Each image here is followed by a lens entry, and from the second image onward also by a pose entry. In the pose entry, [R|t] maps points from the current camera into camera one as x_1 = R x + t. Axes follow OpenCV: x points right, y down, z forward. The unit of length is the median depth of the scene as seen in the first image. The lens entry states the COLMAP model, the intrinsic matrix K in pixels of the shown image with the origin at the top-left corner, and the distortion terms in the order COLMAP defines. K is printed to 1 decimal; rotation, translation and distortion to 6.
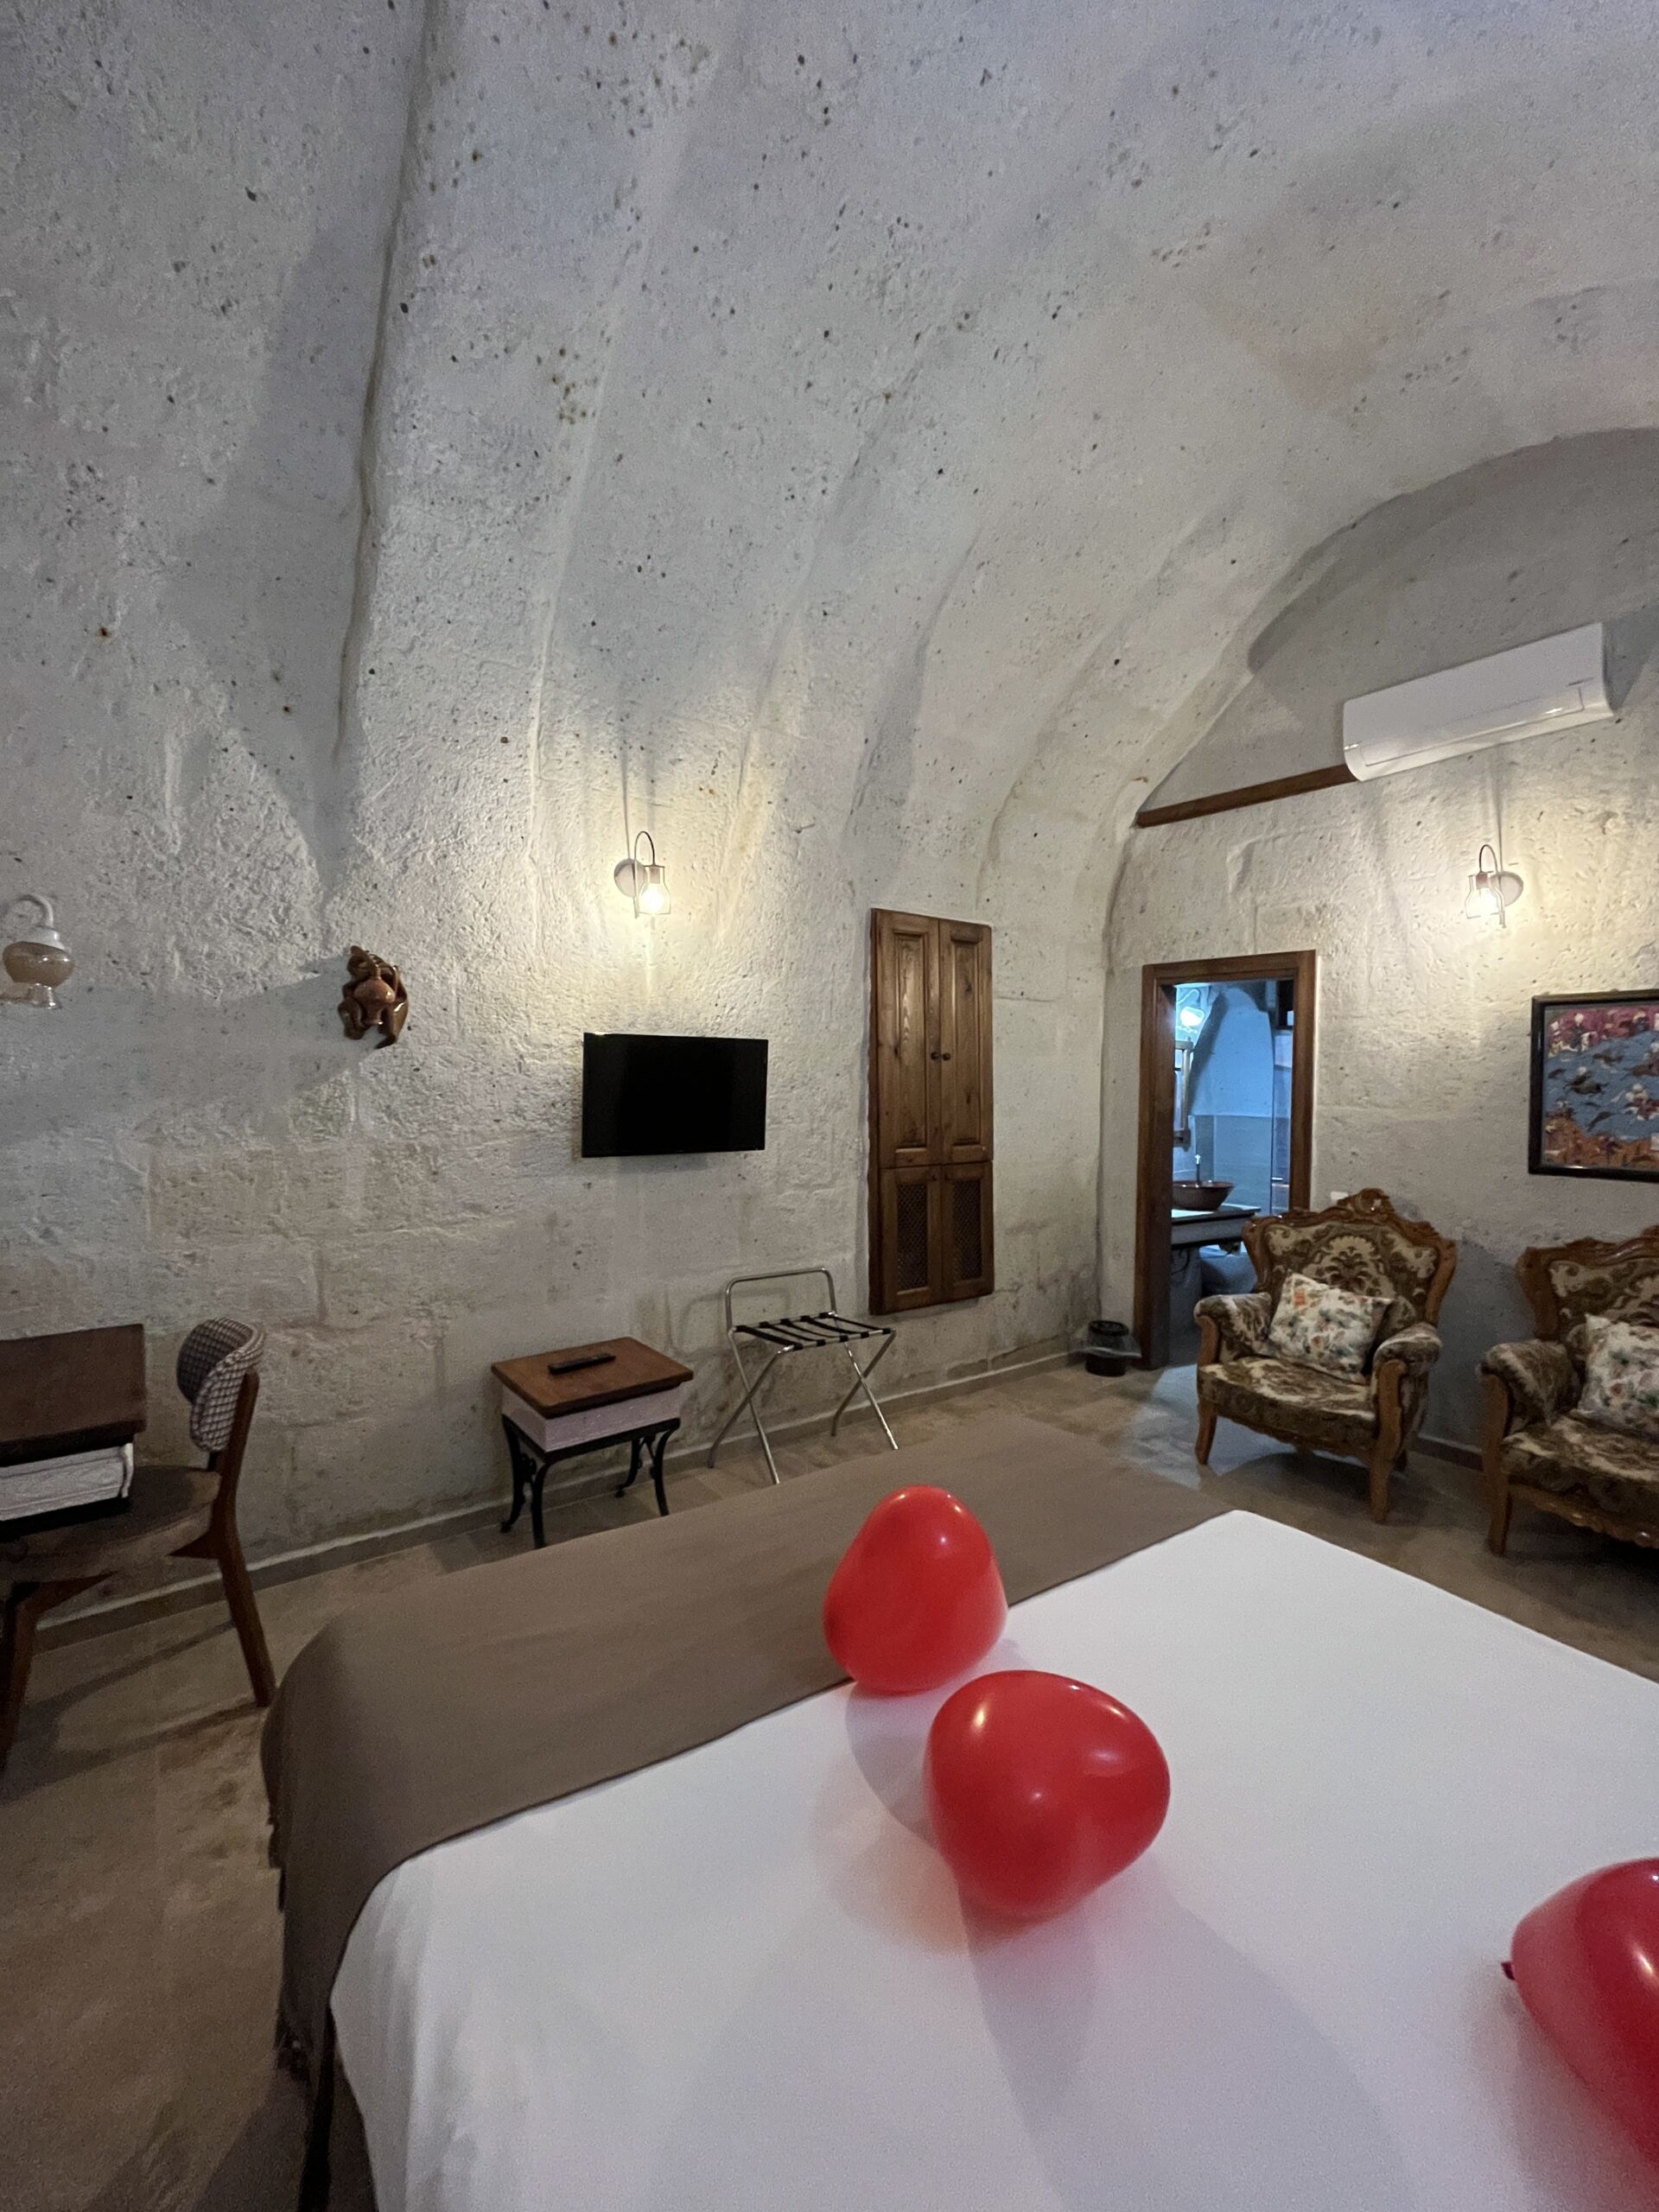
lens RADIAL K [[894.0, 0, 826.4], [0, 894.0, 1095.1], [0, 0, 1]] dist [-0.001755, 0.000372]
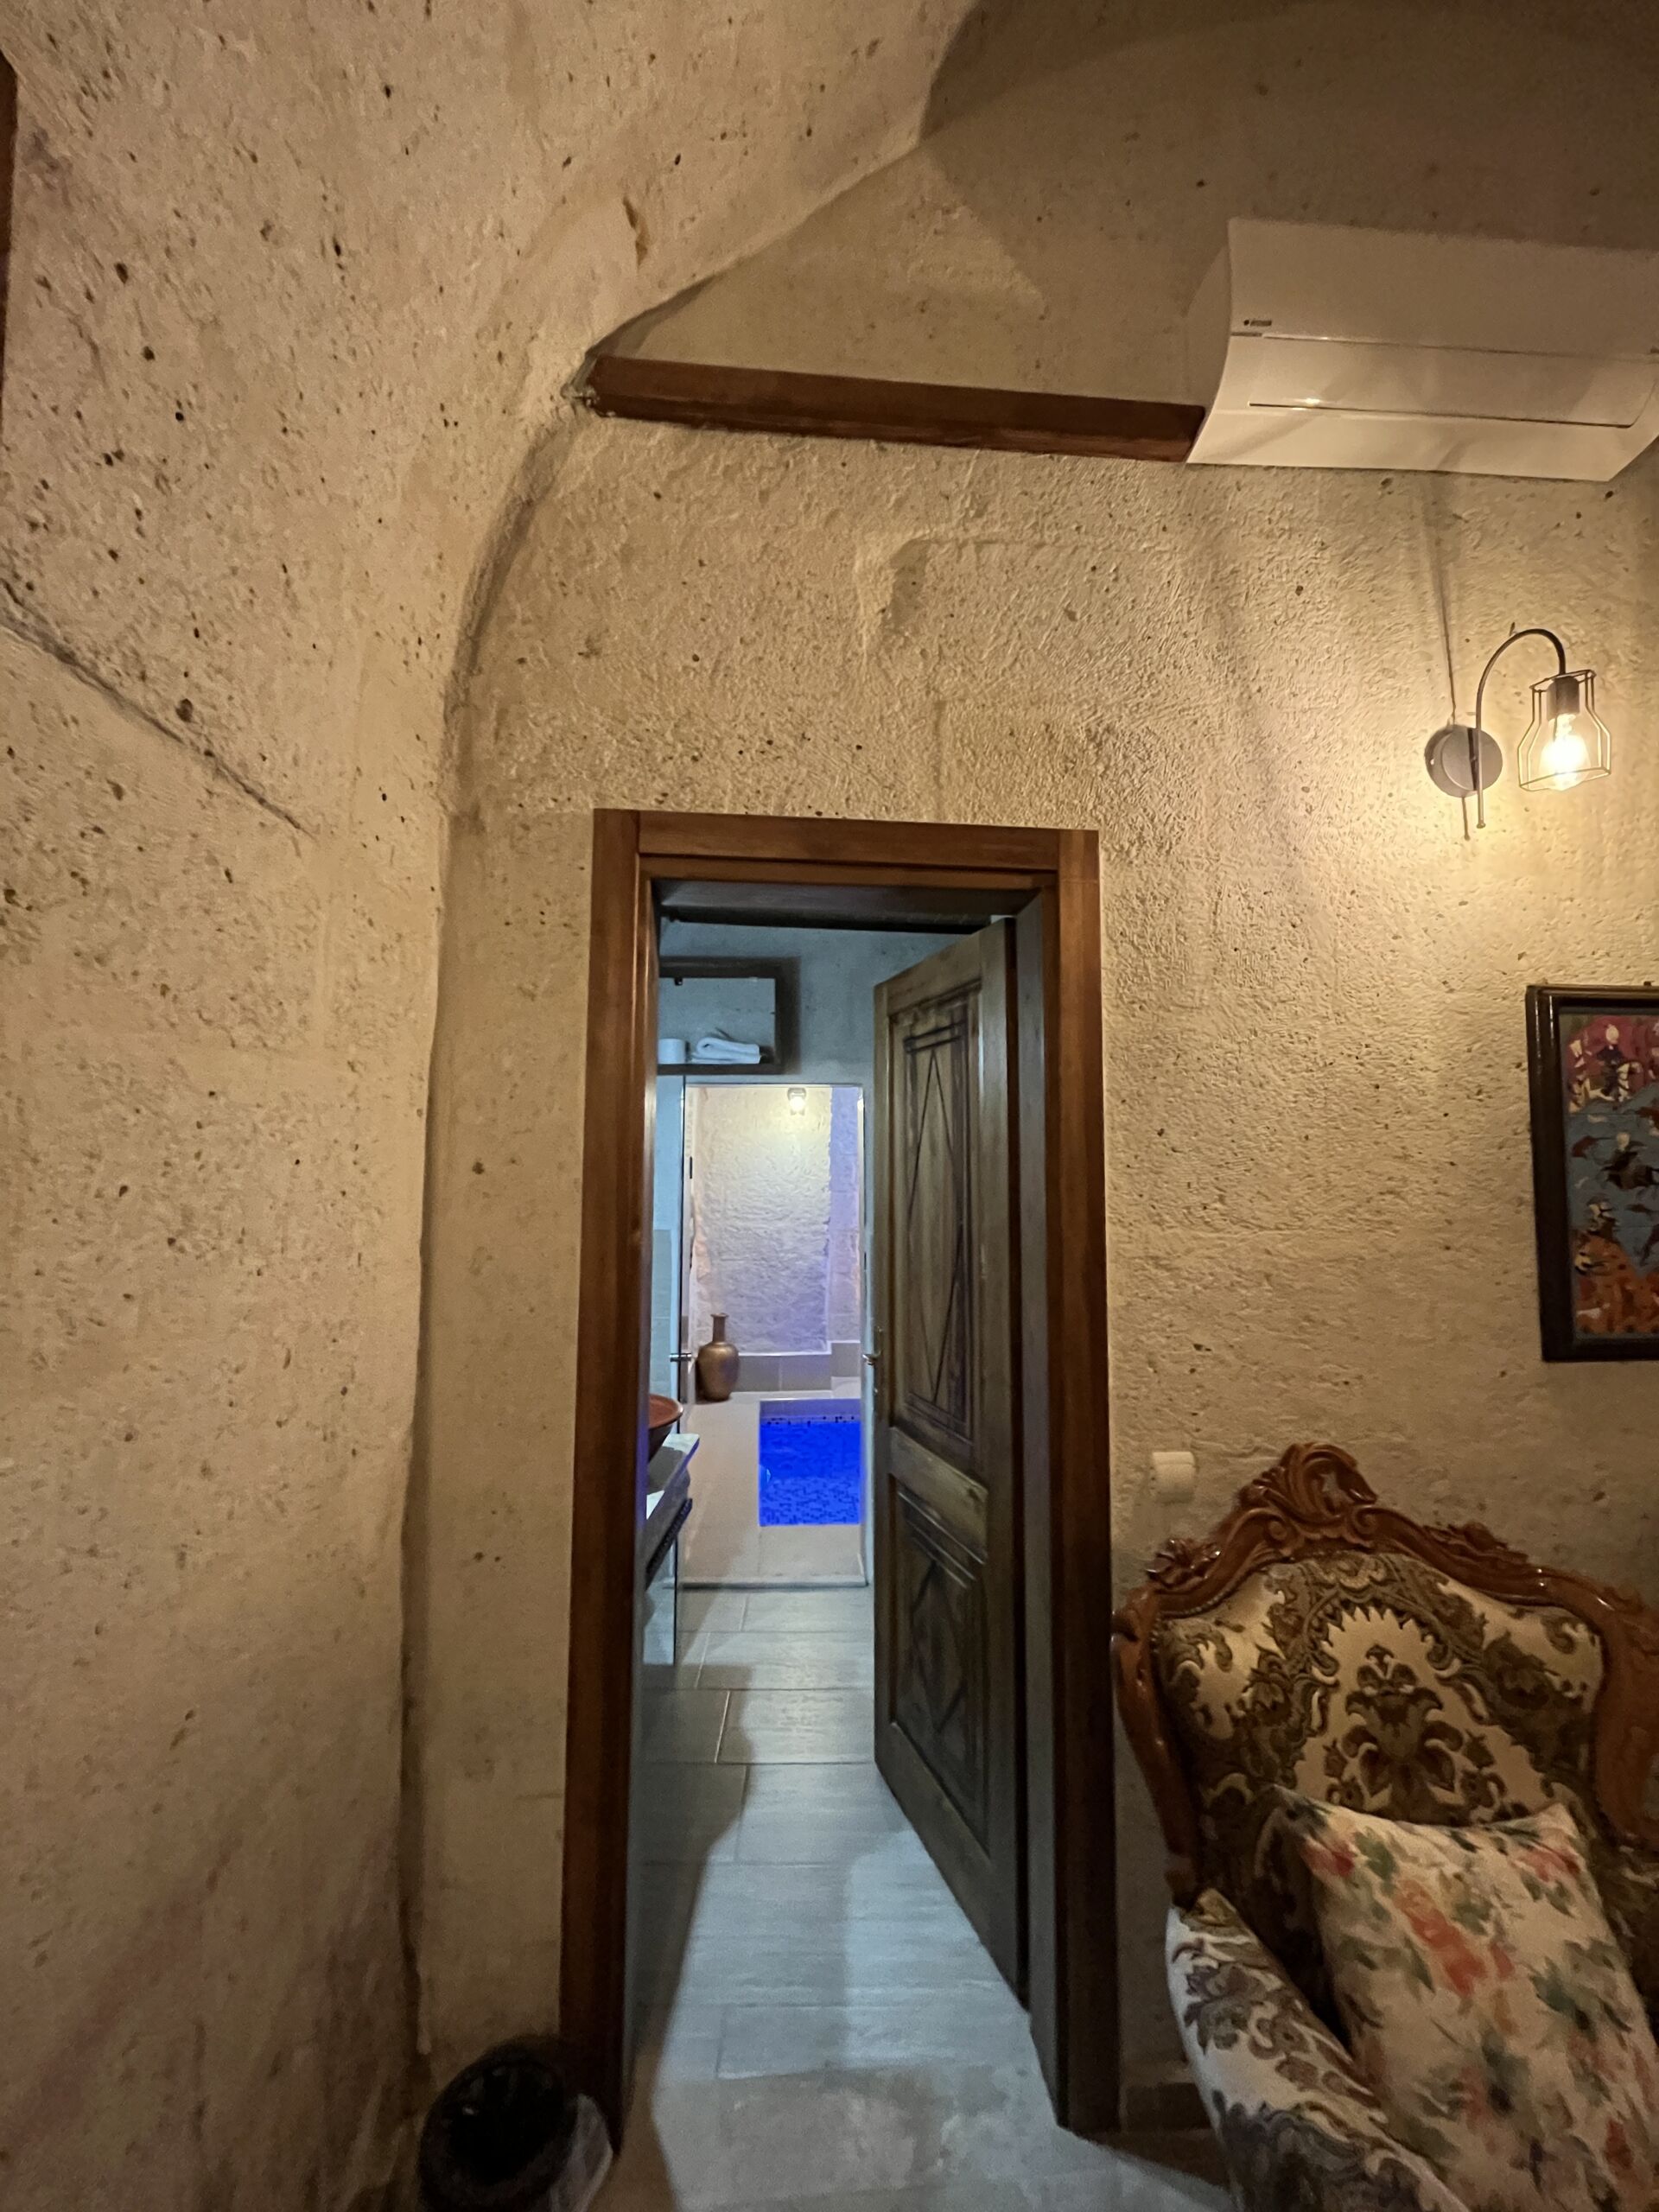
lens RADIAL K [[894.0, 0, 826.4], [0, 894.0, 1095.1], [0, 0, 1]] dist [-0.001755, 0.000372]
pose [[0.543550, 0.056005, 0.837506, 0.166623], [0.017026, 0.996831, -0.077709, -0.018672], [-0.839204, 0.056498, 0.540874, 0.948077]]
